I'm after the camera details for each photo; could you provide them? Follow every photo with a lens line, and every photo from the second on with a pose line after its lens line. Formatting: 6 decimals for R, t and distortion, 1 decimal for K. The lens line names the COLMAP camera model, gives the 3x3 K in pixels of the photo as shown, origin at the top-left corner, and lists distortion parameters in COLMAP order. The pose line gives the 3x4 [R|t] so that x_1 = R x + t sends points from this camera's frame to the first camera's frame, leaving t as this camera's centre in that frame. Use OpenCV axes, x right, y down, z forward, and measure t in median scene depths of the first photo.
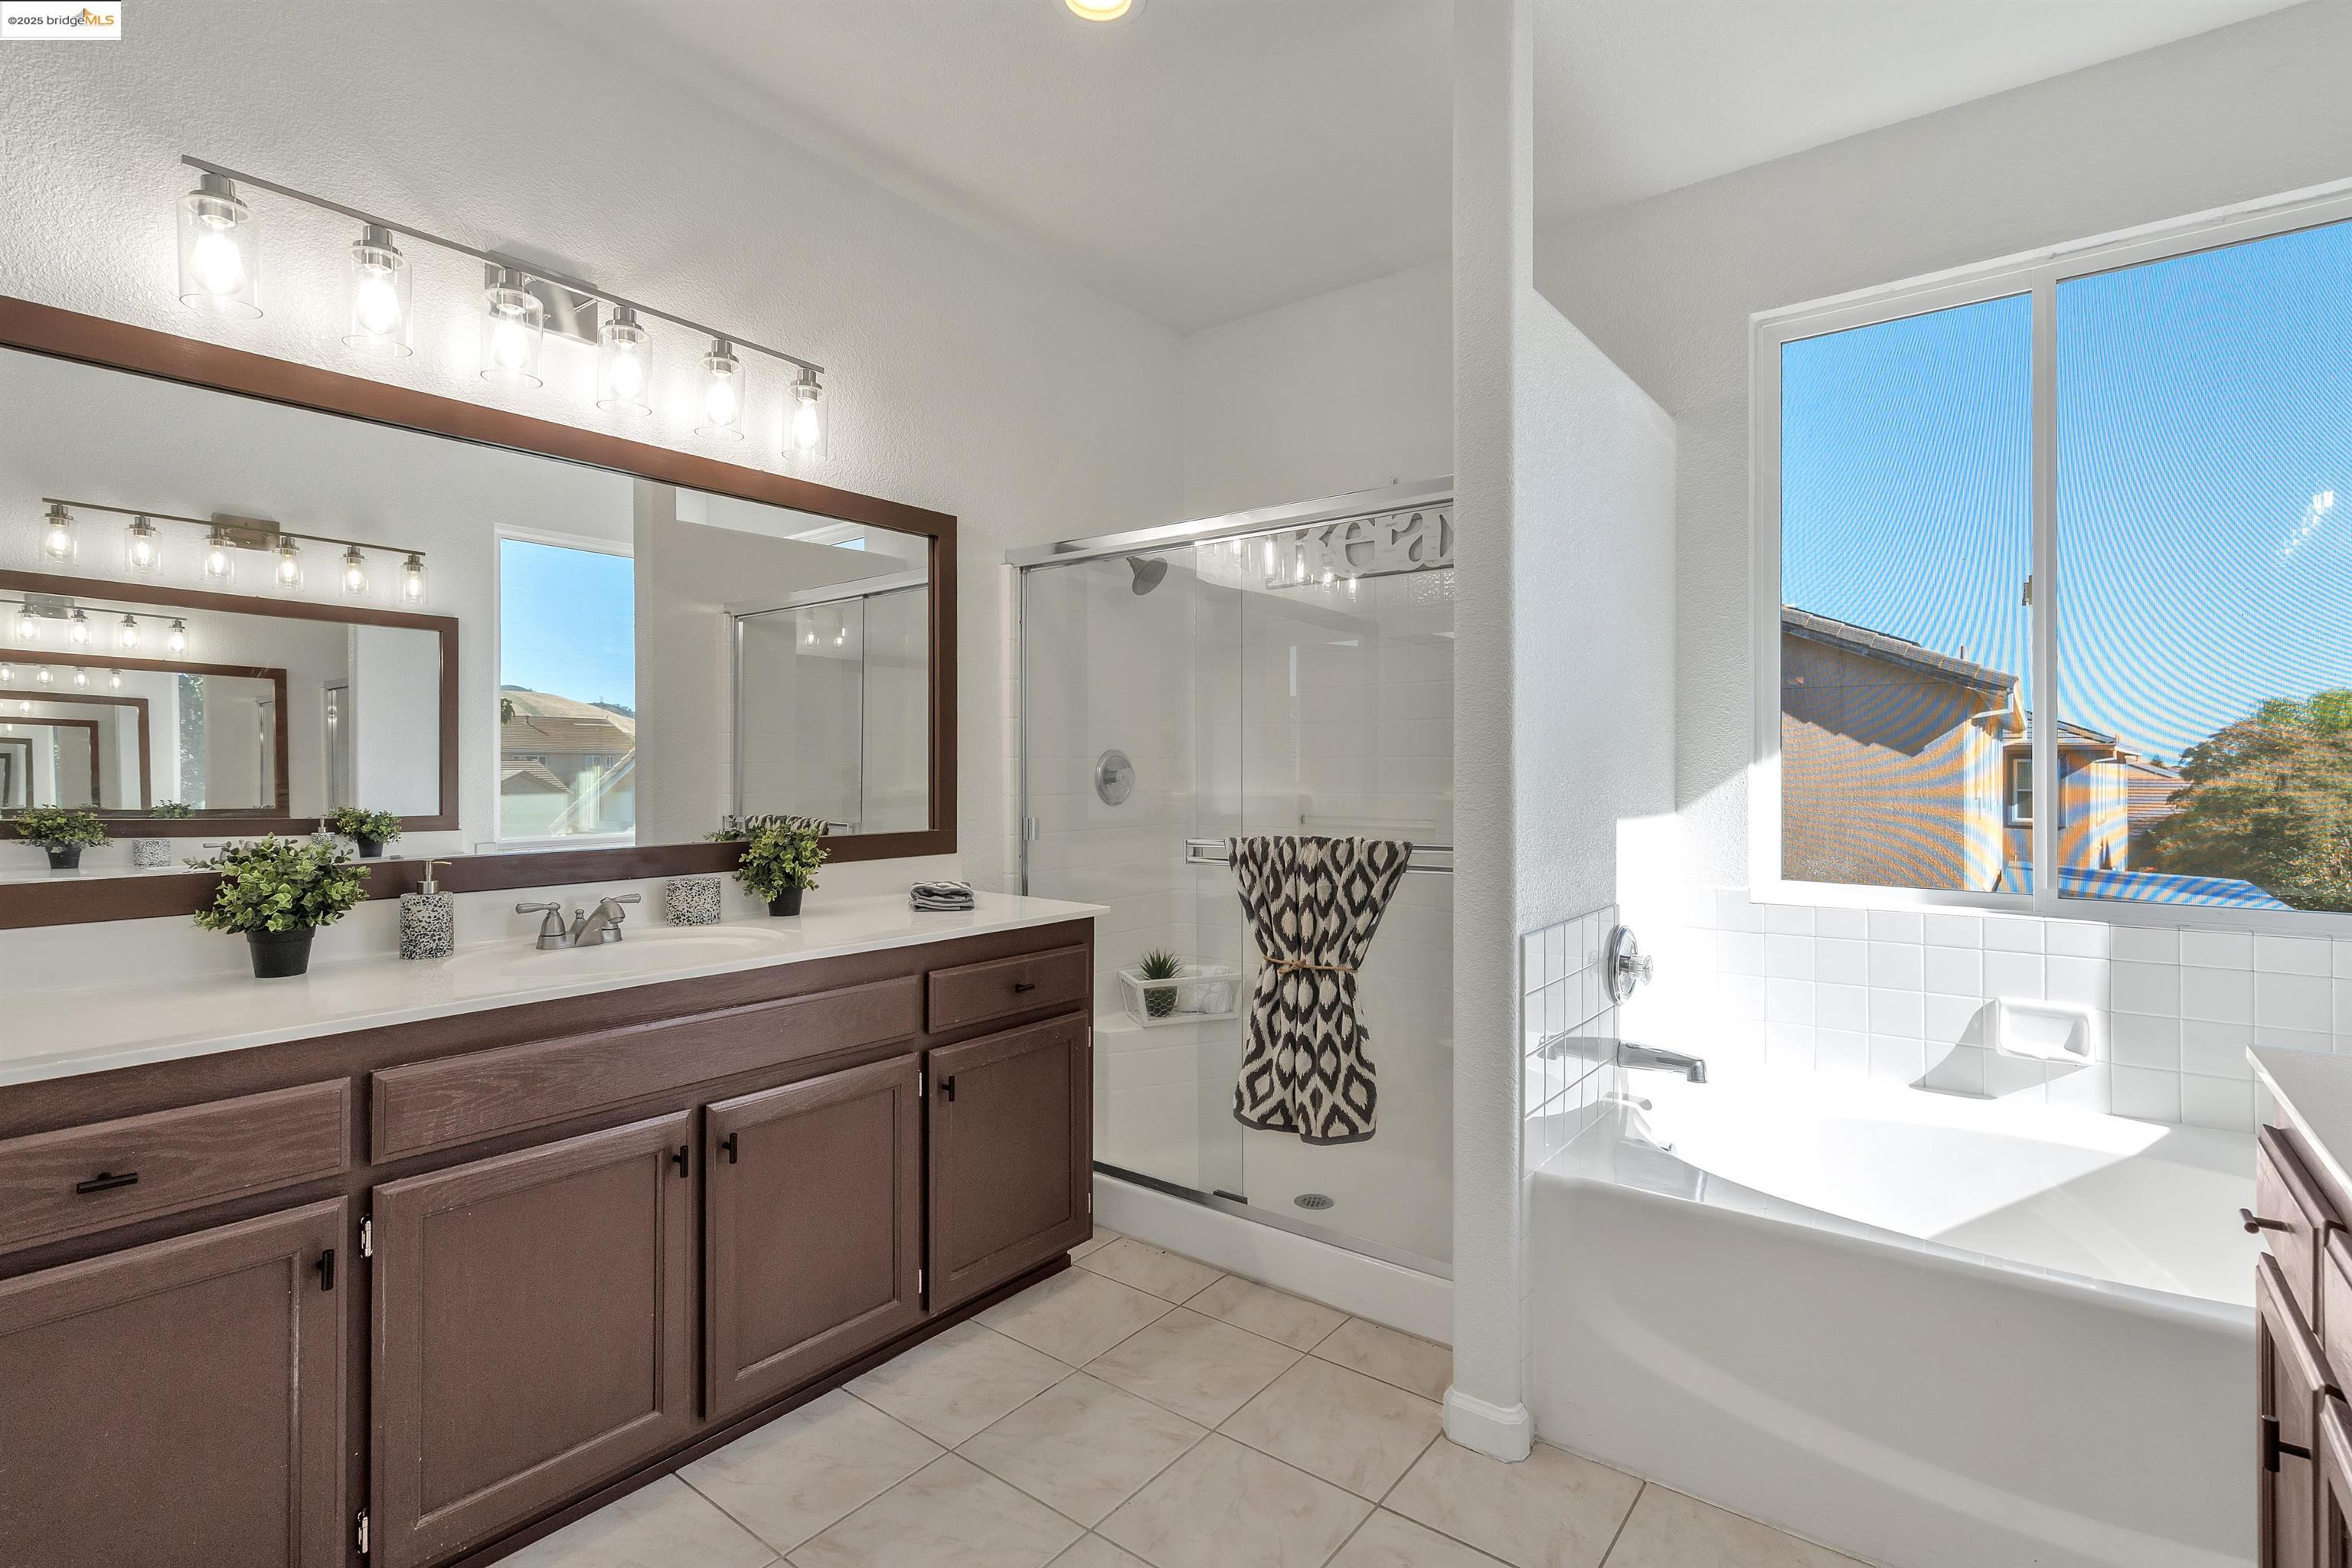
lens RADIAL K [[1090.7, 0, 1174.5], [0, 1090.7, 781.6], [0, 0, 1]] dist [-0.005667, 0.001875]
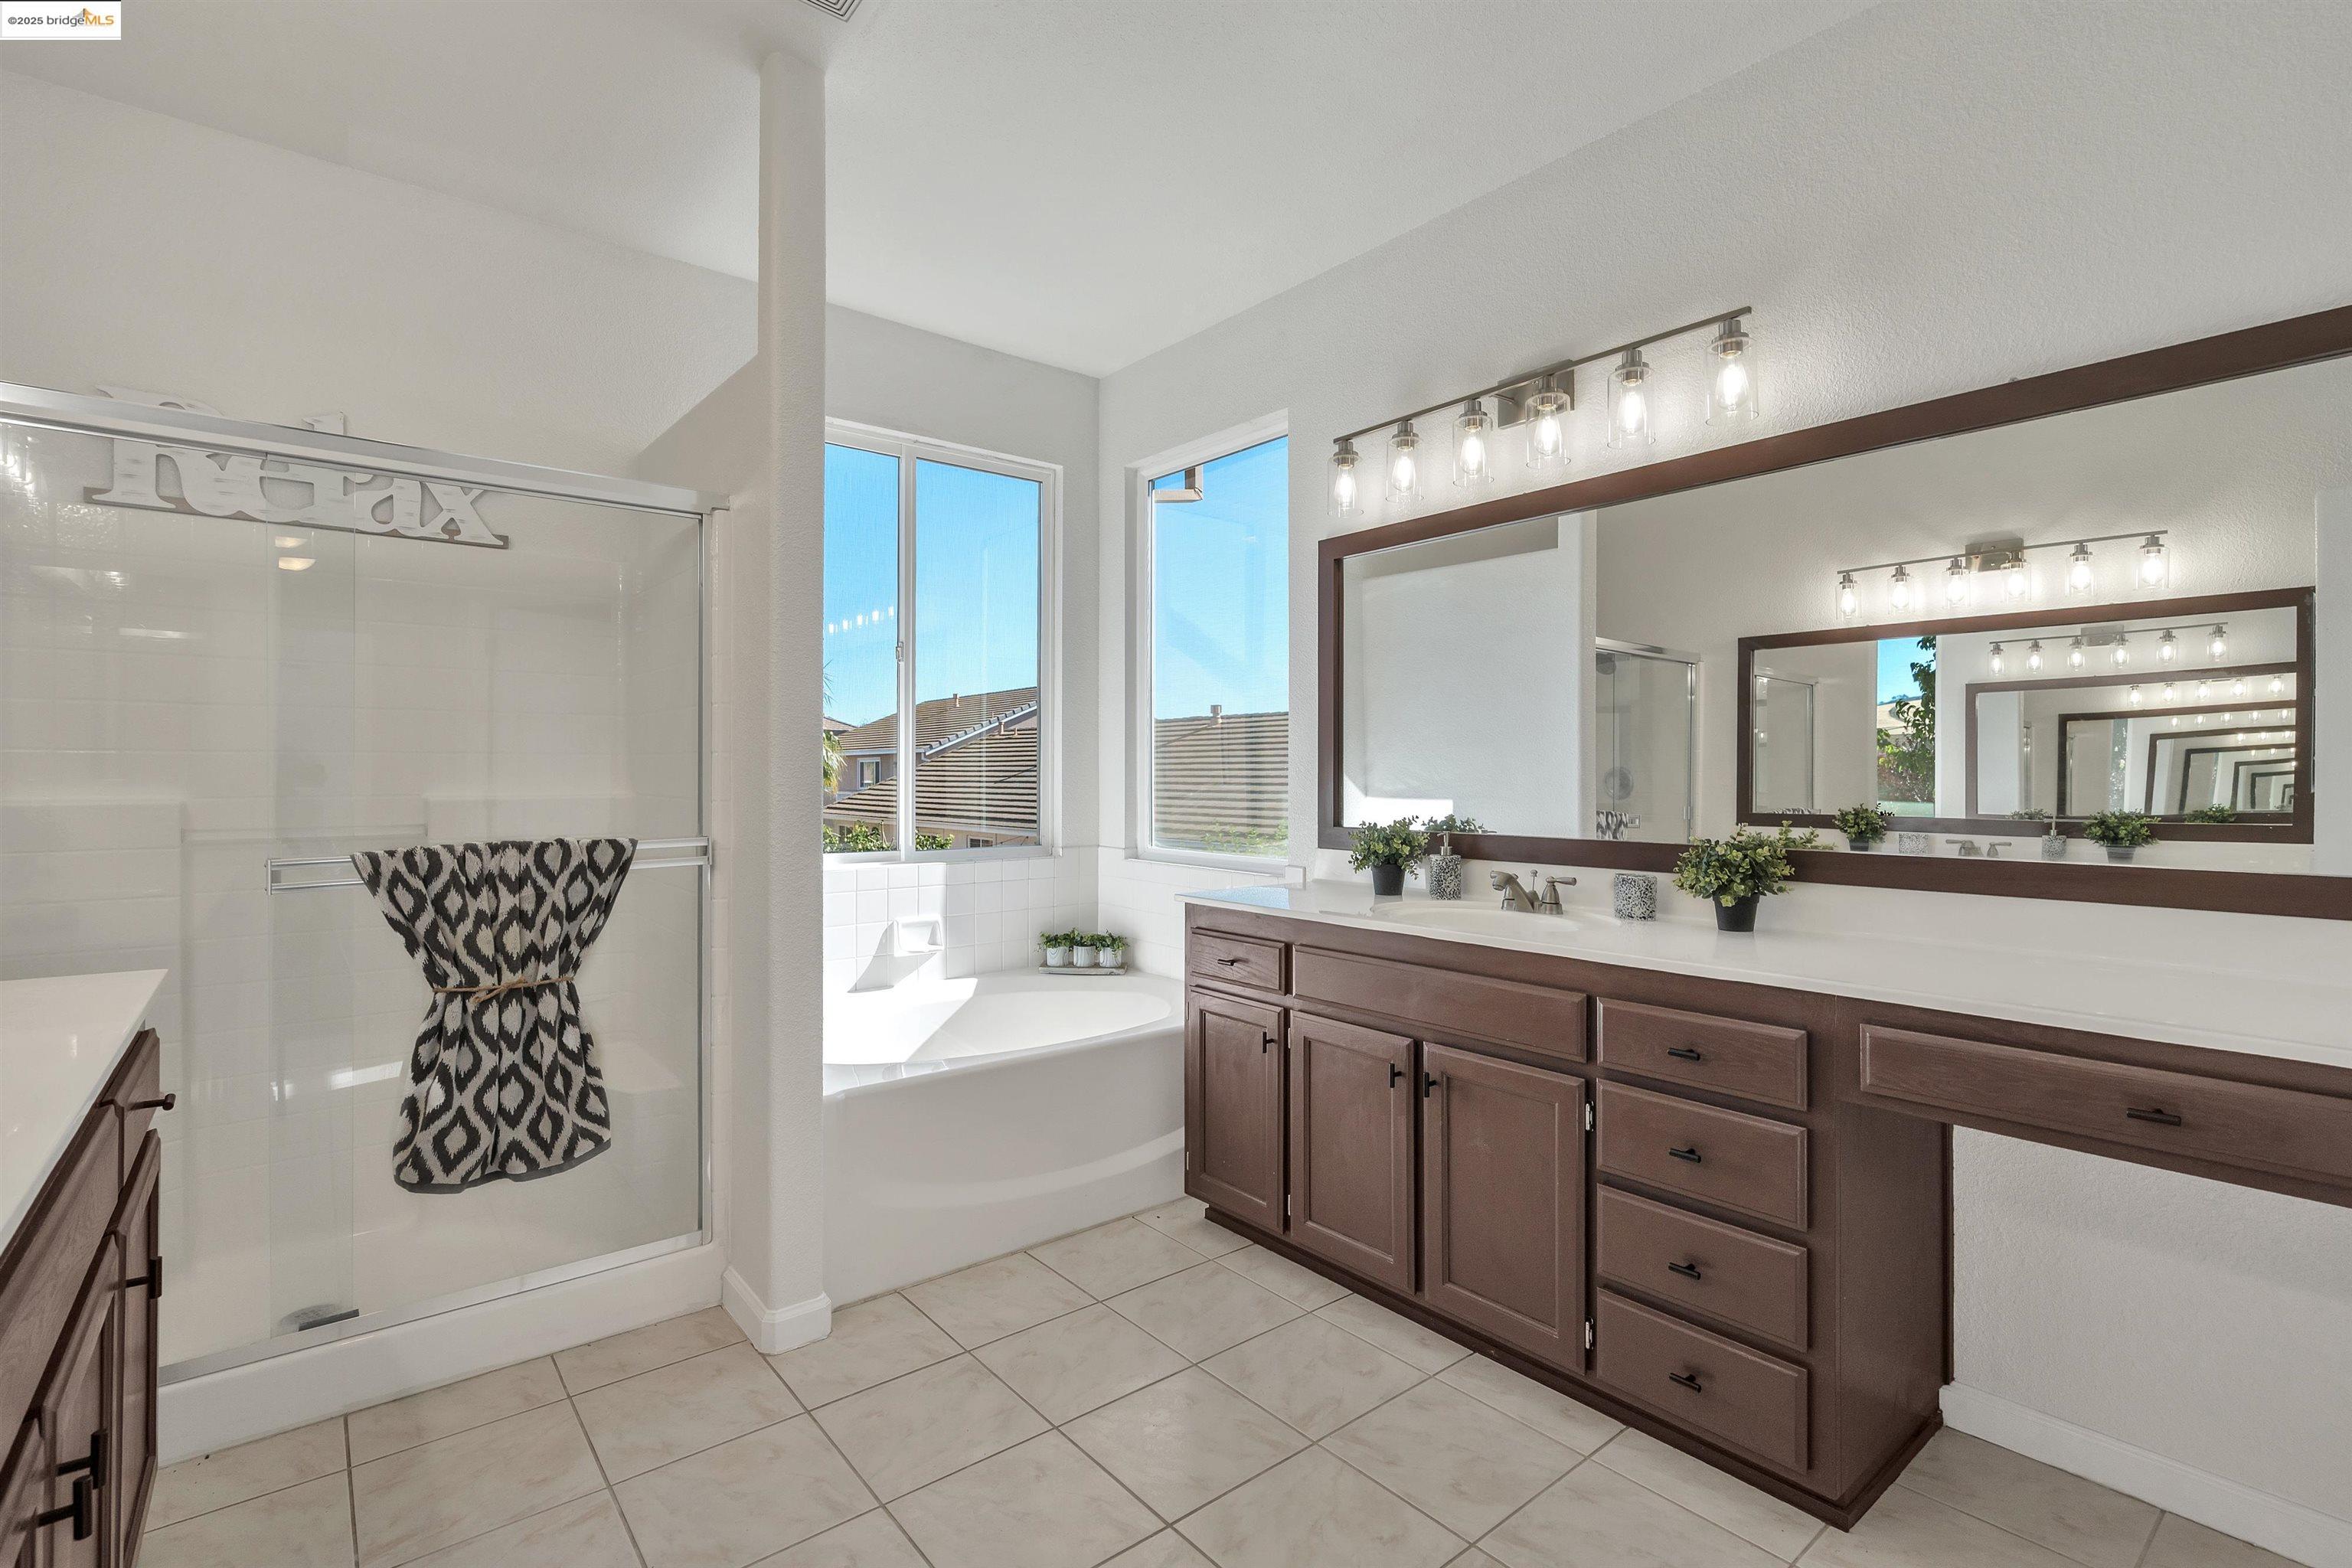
lens RADIAL K [[1090.7, 0, 1170.0], [0, 1090.7, 772.2], [0, 0, 1]] dist [-0.005667, 0.001875]
pose [[0.236217, -0.001101, 0.971700, -0.632061], [0.010406, 0.999945, -0.001397, 0.000534], [-0.971645, 0.010442, 0.236216, 0.271124]]
